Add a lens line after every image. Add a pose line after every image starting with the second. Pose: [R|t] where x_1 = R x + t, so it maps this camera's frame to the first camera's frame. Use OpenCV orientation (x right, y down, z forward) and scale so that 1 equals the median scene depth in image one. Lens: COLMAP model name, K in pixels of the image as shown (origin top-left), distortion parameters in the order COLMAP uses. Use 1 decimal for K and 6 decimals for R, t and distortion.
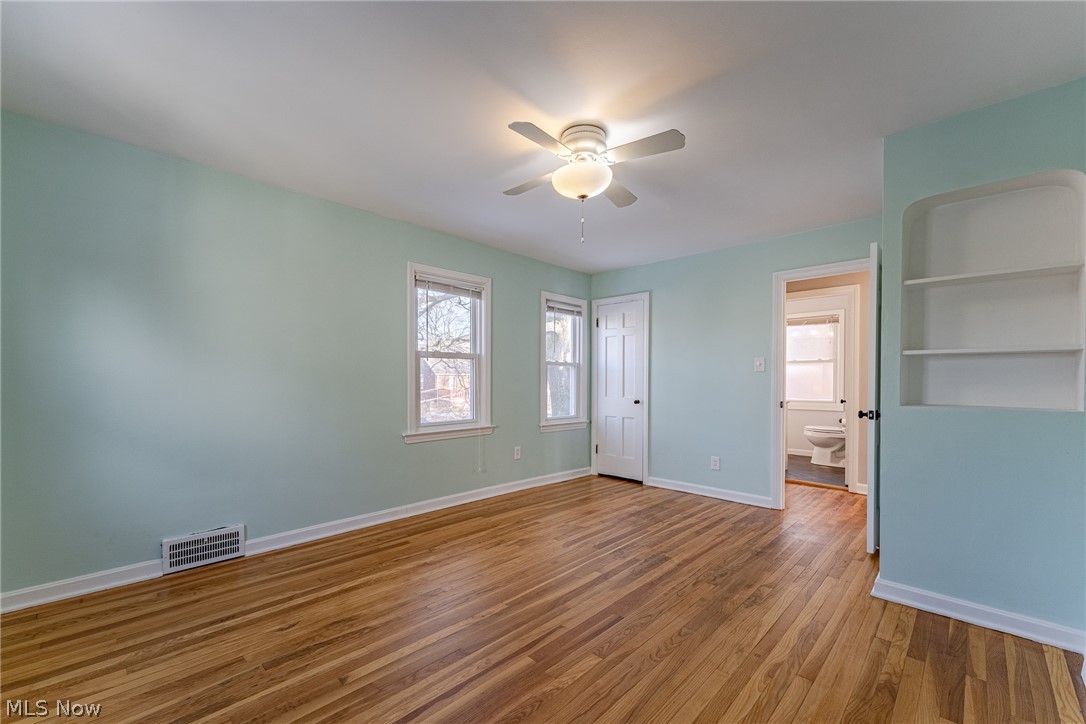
lens RADIAL K [[448.8, 0, 543.6], [0, 448.8, 378.9], [0, 0, 1]] dist [0.000134, 0.000052]
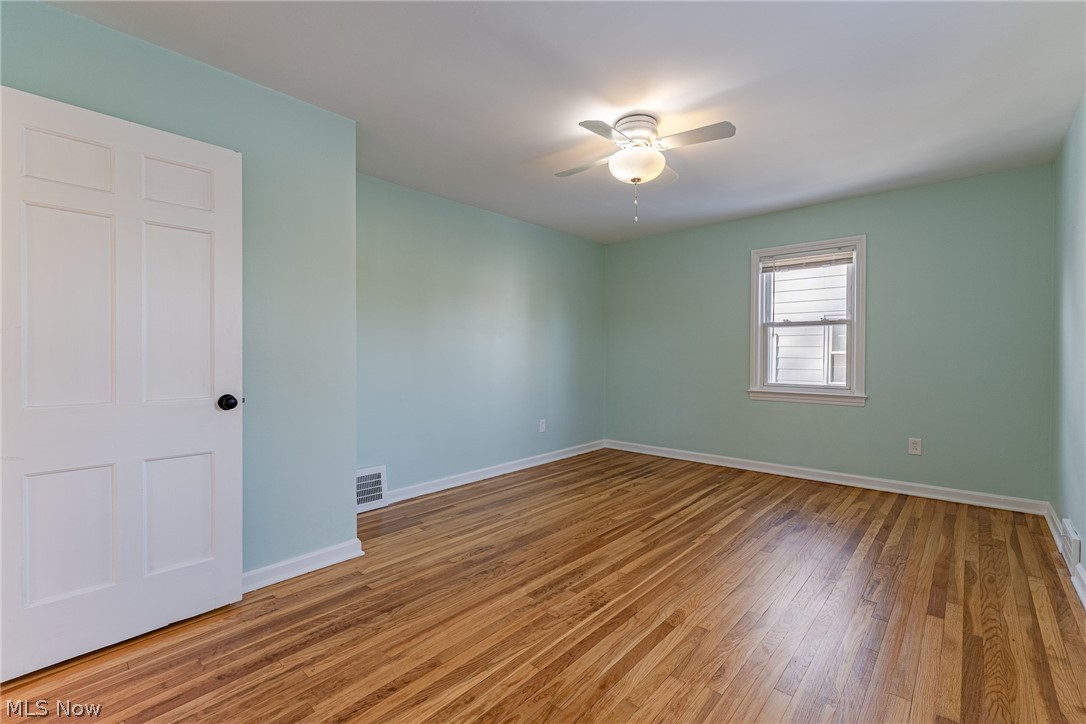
lens RADIAL K [[465.7, 0, 543.0], [0, 465.7, 362.0], [0, 0, 1]] dist [0.000317, 0.000014]
pose [[-0.999756, -0.002642, -0.021922, 0.331828], [-0.003053, 0.999819, 0.018762, 0.003832], [0.021868, 0.018824, -0.999584, 2.112335]]
